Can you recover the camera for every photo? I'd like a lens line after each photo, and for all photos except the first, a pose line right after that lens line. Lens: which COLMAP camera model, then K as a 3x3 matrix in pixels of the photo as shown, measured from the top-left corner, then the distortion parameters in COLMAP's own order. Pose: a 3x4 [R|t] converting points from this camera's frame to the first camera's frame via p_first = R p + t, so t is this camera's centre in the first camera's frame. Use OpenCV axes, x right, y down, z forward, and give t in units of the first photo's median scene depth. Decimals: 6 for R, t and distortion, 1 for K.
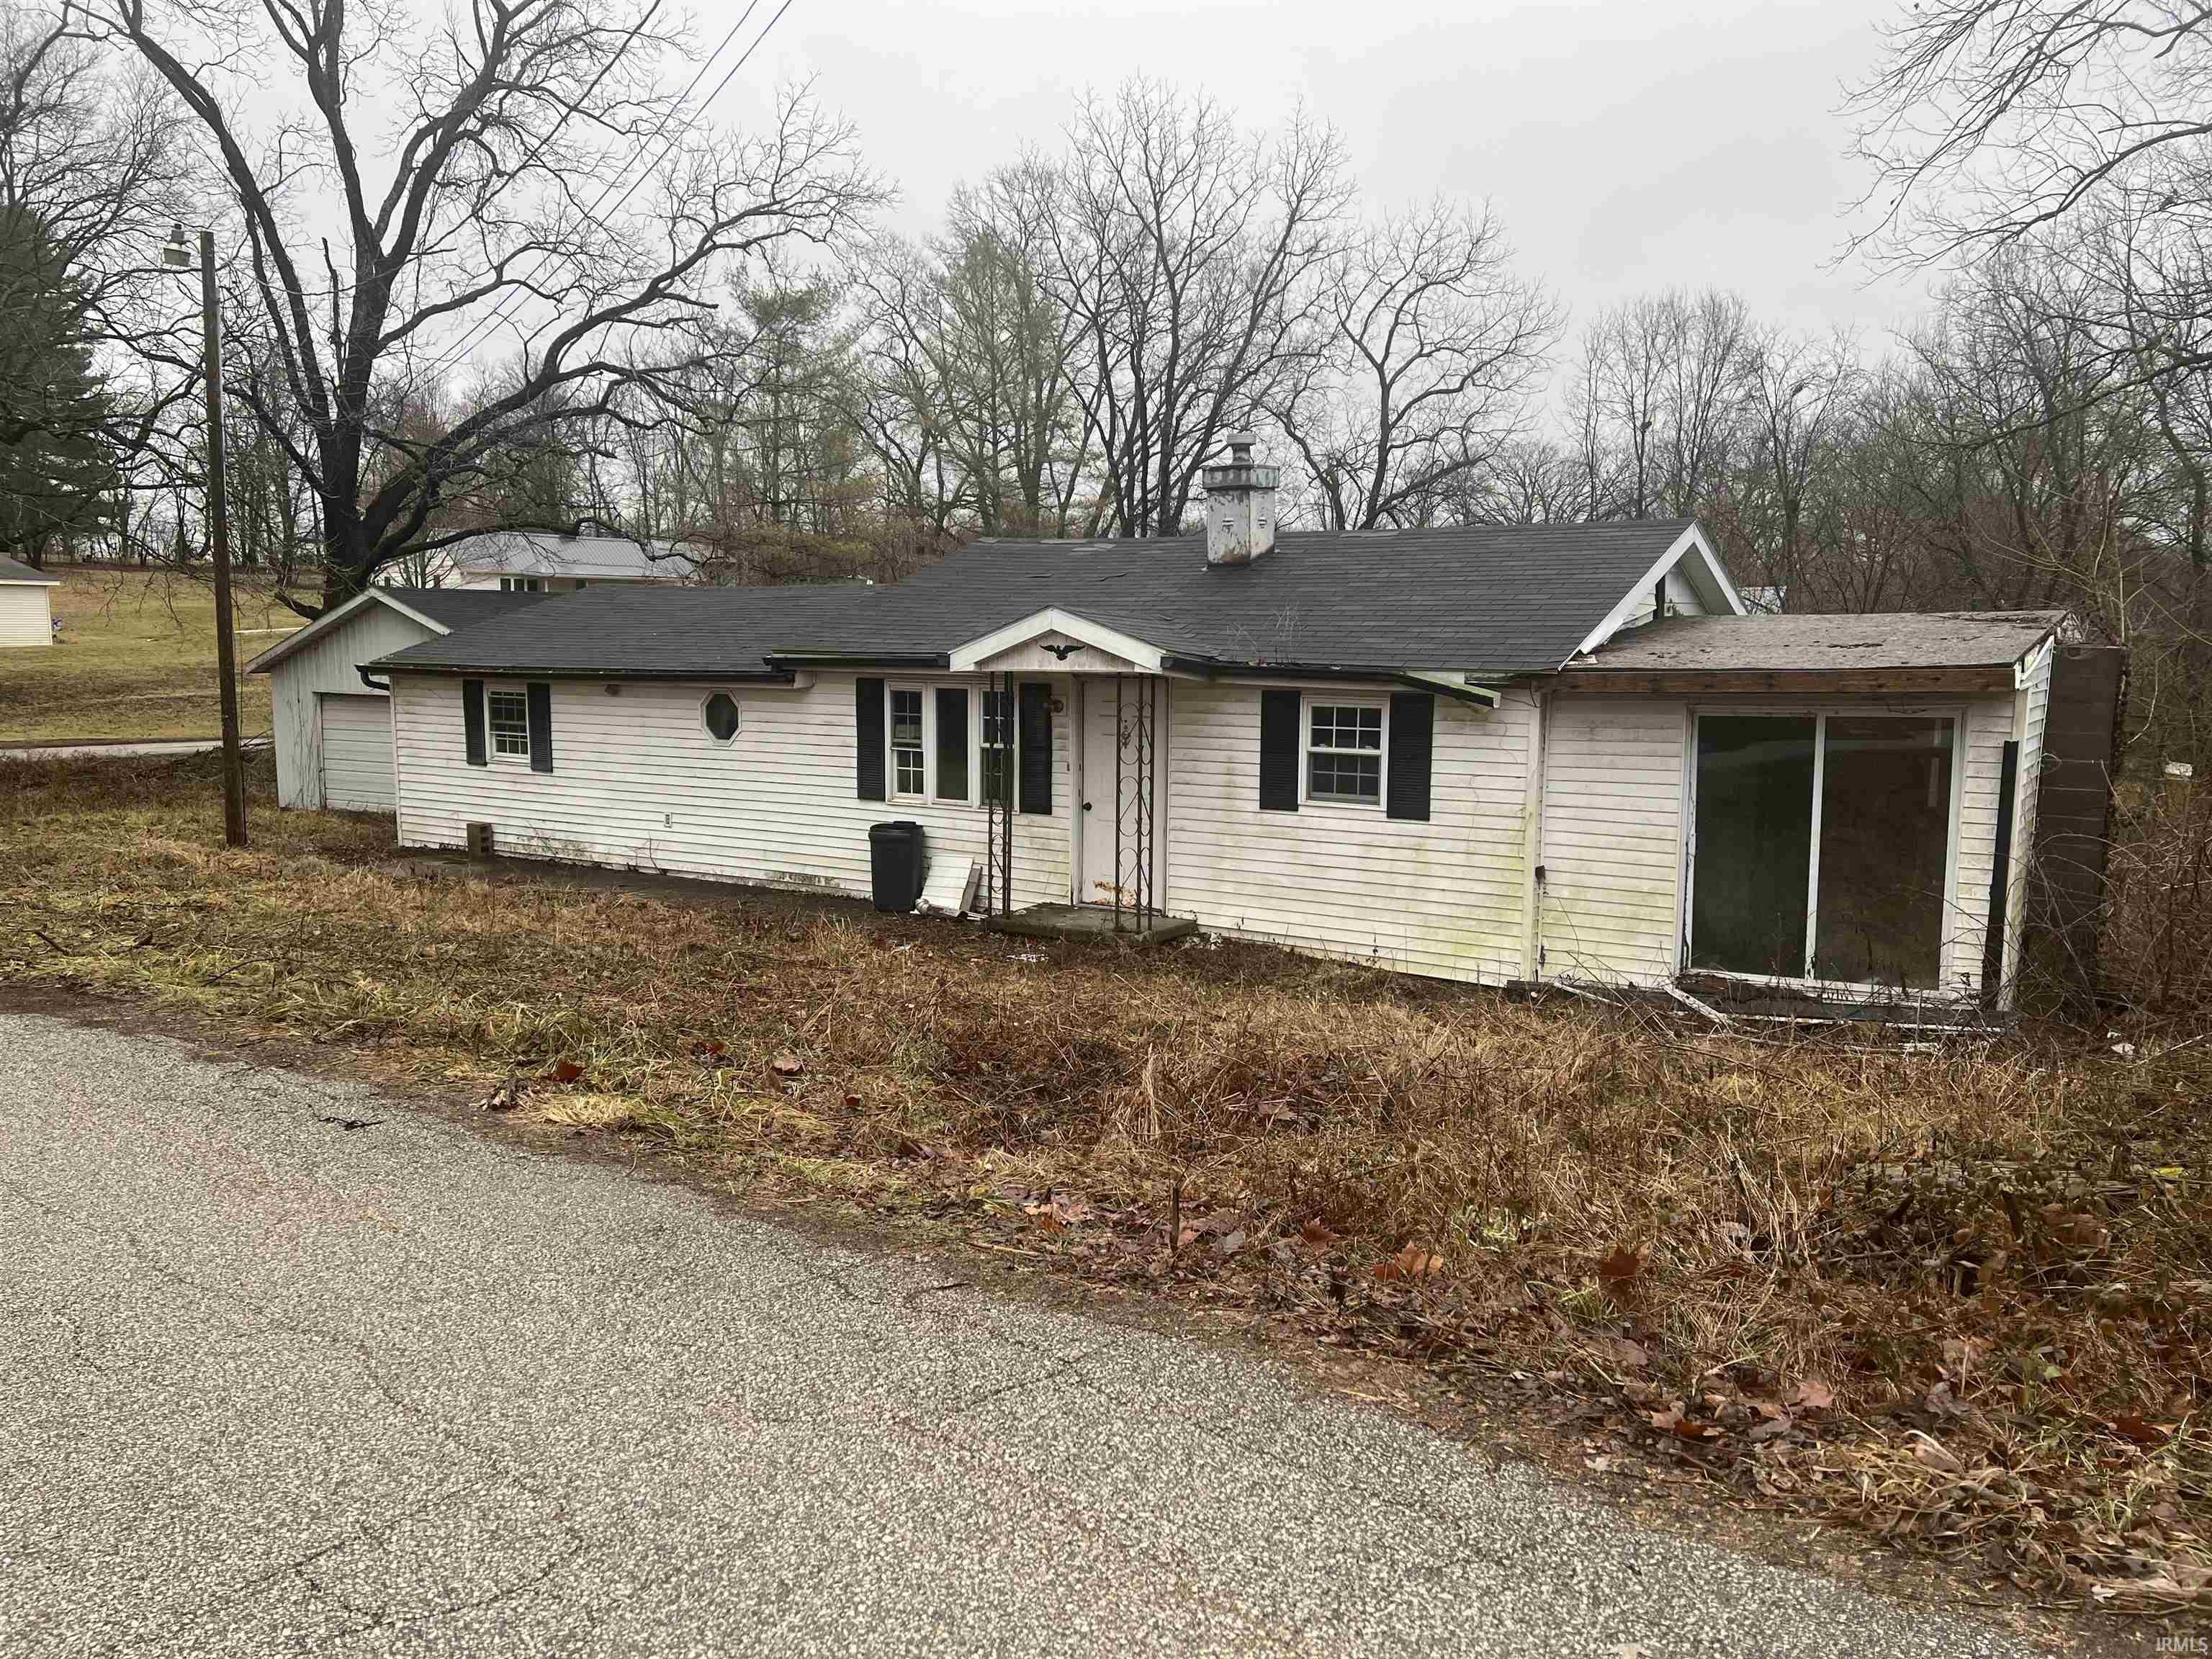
lens RADIAL K [[1660.3, 0, 1094.5], [0, 1660.3, 843.5], [0, 0, 1]] dist [0.065373, -0.073384]
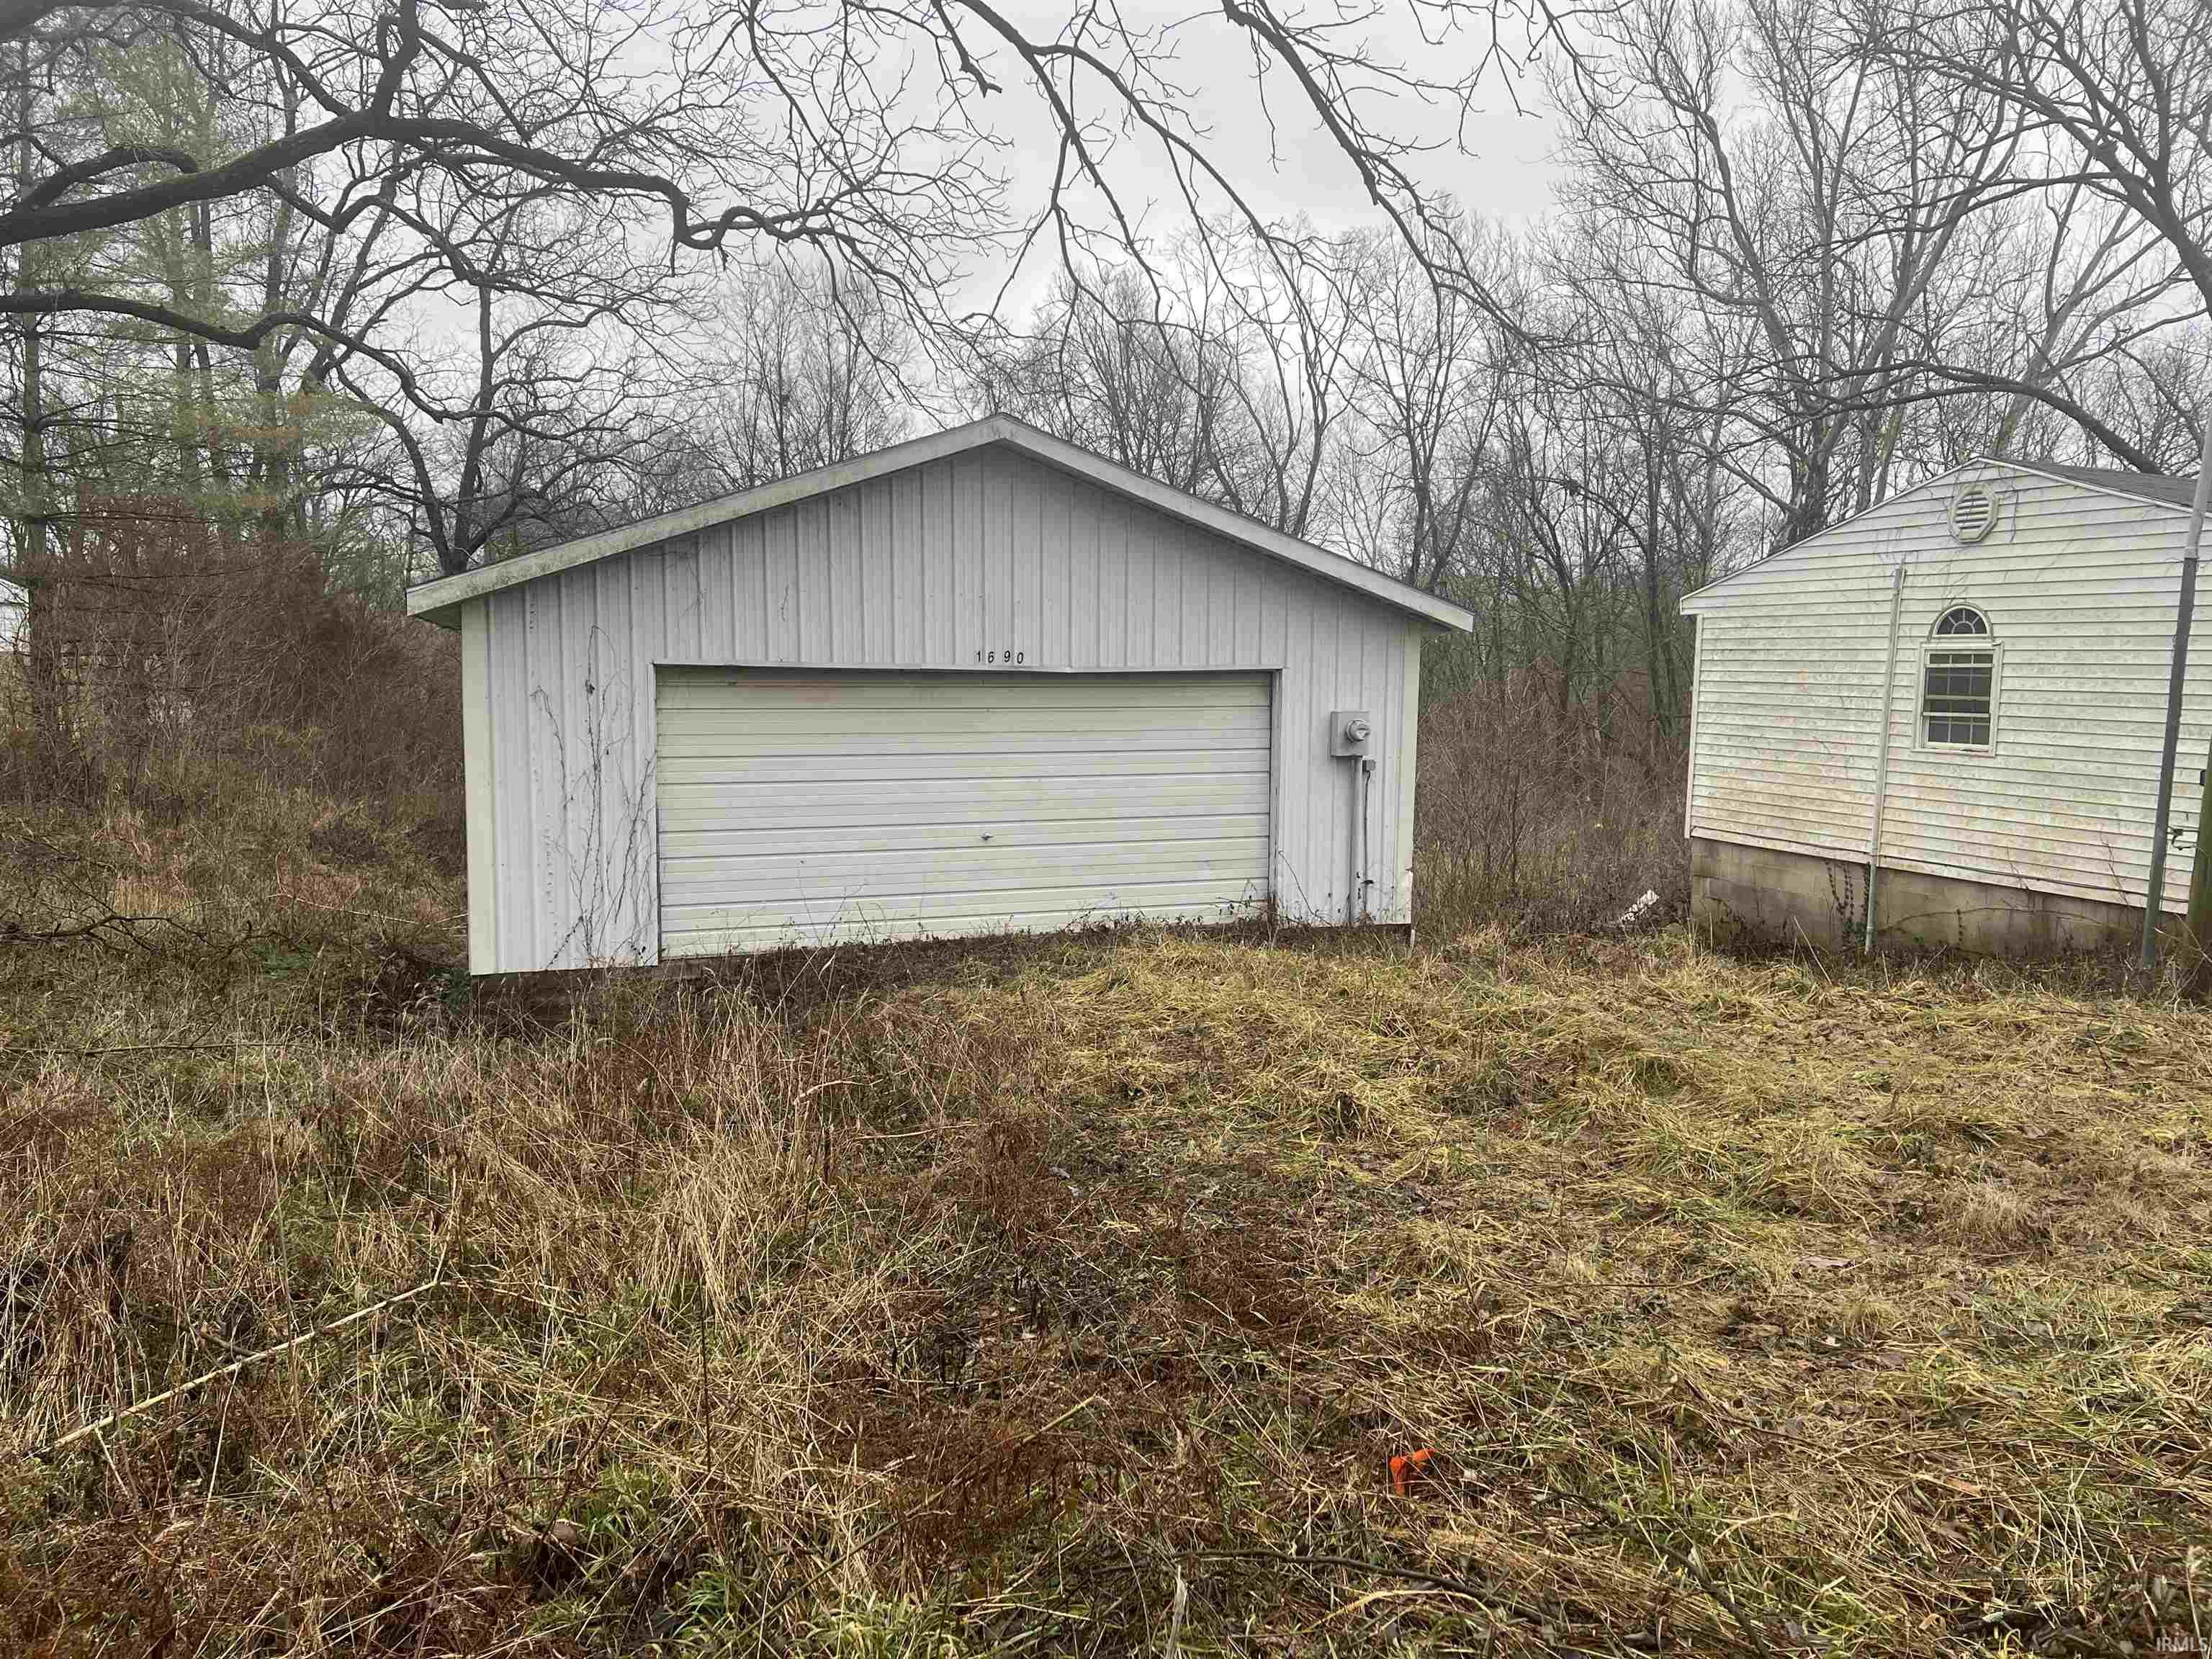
lens RADIAL K [[1660.3, 0, 1093.2], [0, 1660.3, 842.6], [0, 0, 1]] dist [0.065373, -0.073384]
pose [[0.583354, -0.085859, 0.807668, -1.165316], [0.090107, 0.995100, 0.040702, -0.088682], [-0.807205, 0.049033, 0.588232, 1.105232]]
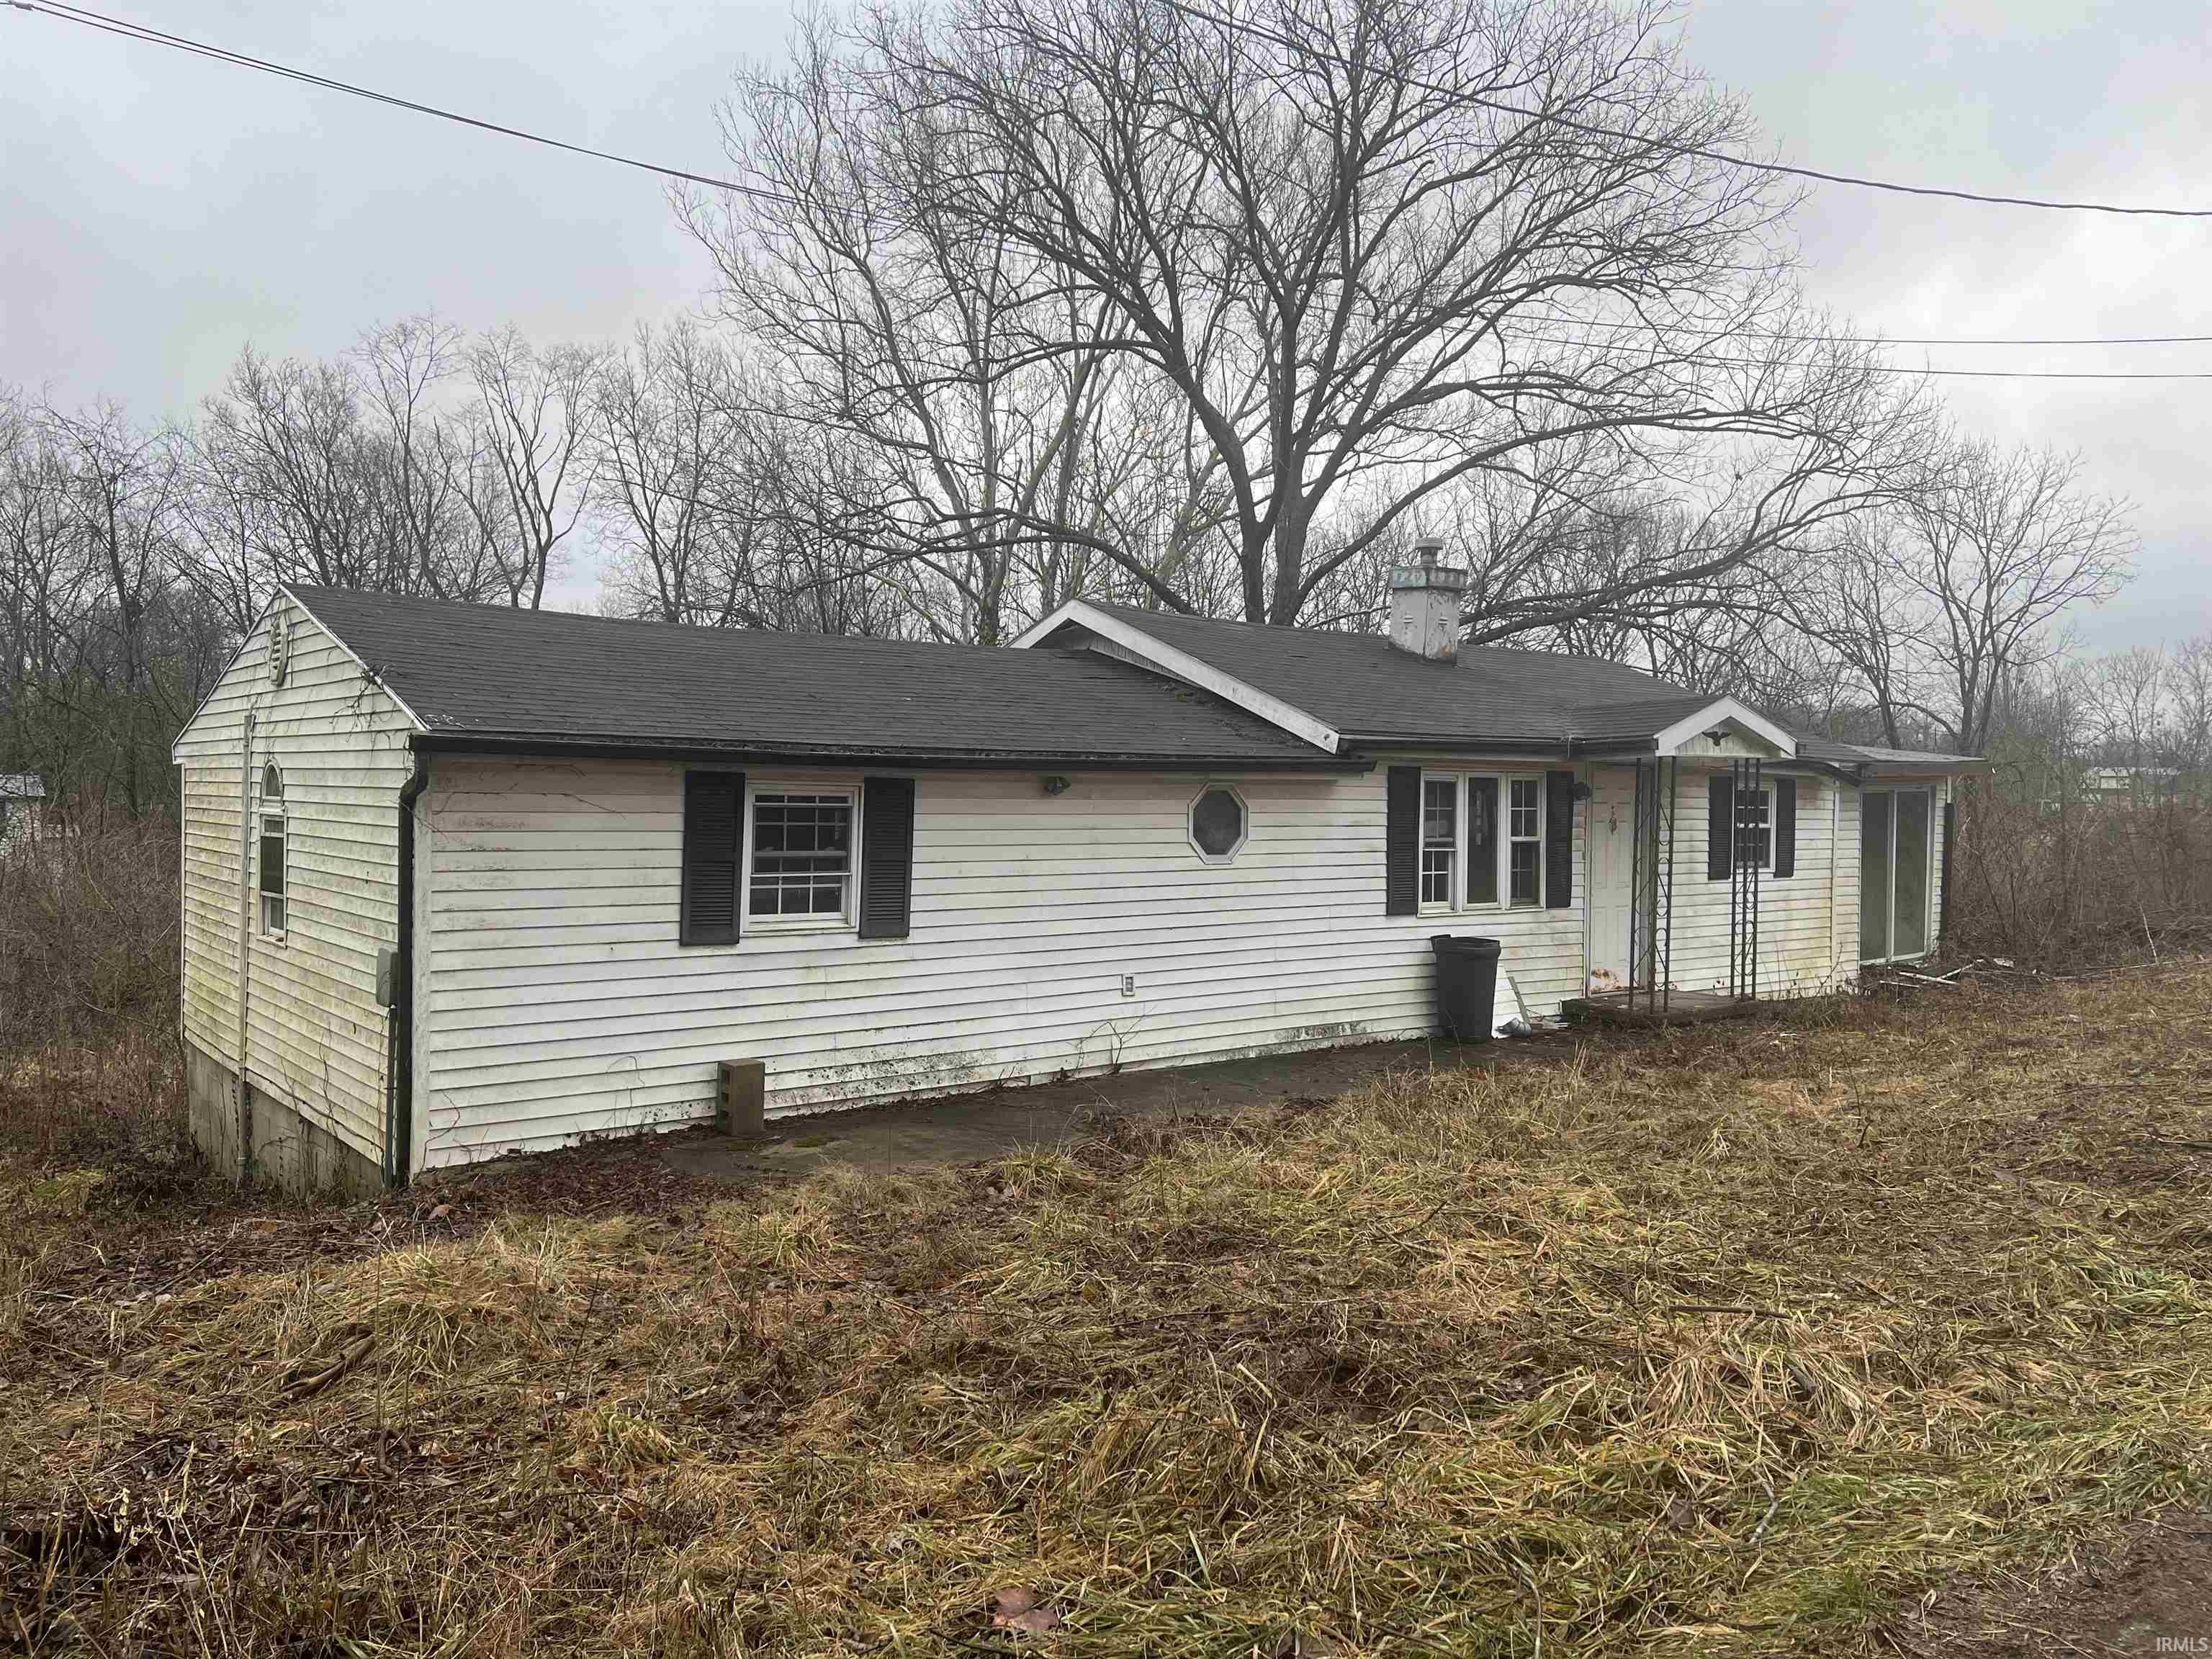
lens RADIAL K [[1660.3, 0, 1120.0], [0, 1660.3, 827.5], [0, 0, 1]] dist [0.065373, -0.073384]
pose [[0.291375, -0.021696, 0.956363, -0.833430], [0.107825, 0.994117, -0.010298, -0.065785], [-0.950513, 0.106120, 0.292000, 0.773627]]
